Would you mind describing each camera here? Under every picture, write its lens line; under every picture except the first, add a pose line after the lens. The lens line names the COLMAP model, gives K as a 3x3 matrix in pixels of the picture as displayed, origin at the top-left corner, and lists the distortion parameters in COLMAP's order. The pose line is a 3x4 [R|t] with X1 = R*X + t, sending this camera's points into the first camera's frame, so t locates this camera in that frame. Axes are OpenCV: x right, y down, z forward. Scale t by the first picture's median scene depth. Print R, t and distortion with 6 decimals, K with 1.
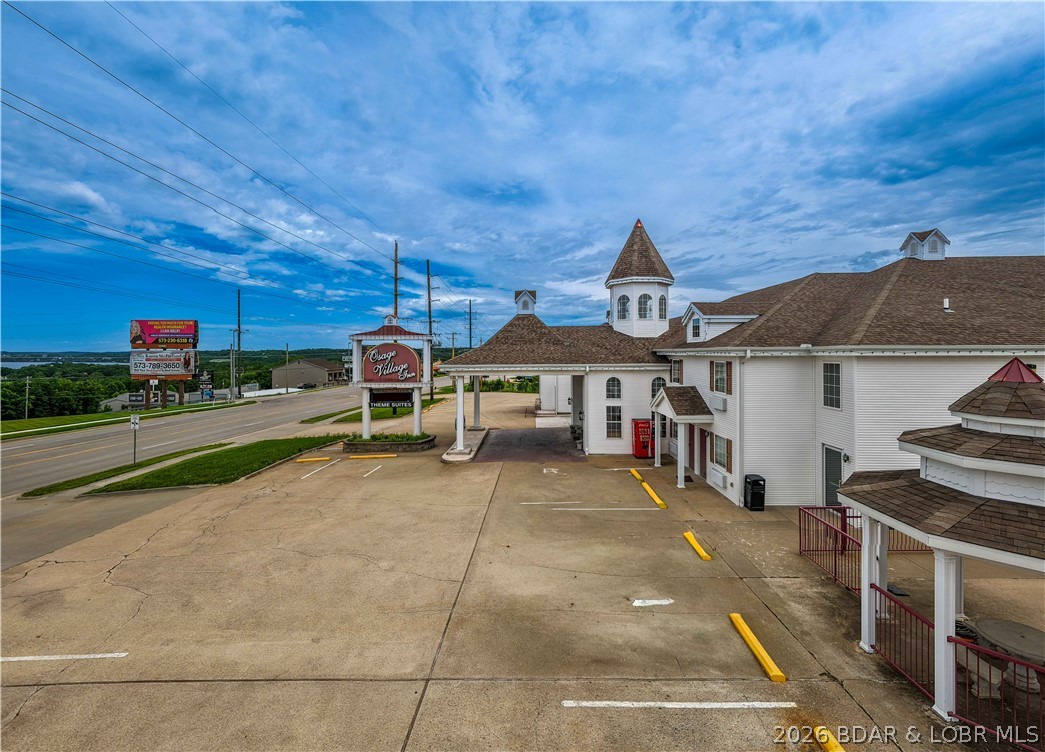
lens RADIAL K [[443.4, 0, 523.4], [0, 443.4, 347.6], [0, 0, 1]] dist [-0.000796, 0.000102]
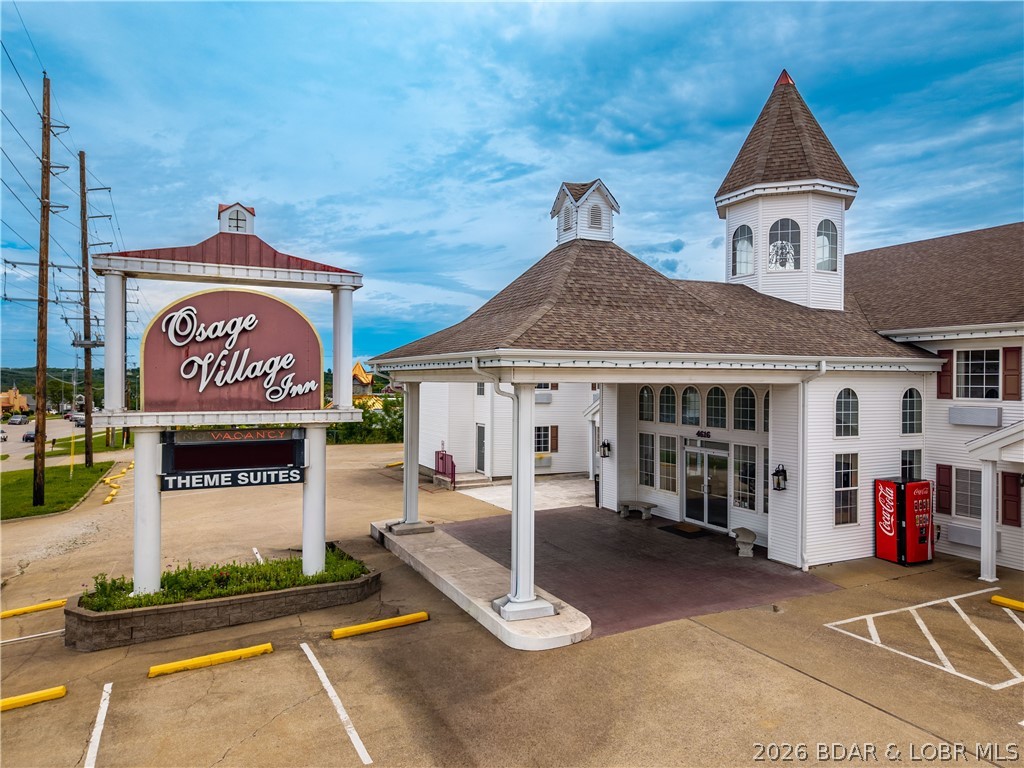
lens RADIAL K [[677.5, 0, 502.8], [0, 677.5, 384.2], [0, 0, 1]] dist [0.035590, -0.027502]
pose [[0.896653, 0.005184, 0.442704, -0.386603], [-0.010825, 0.999889, 0.010216, 0.057105], [-0.442602, -0.013952, 0.896609, 0.516923]]
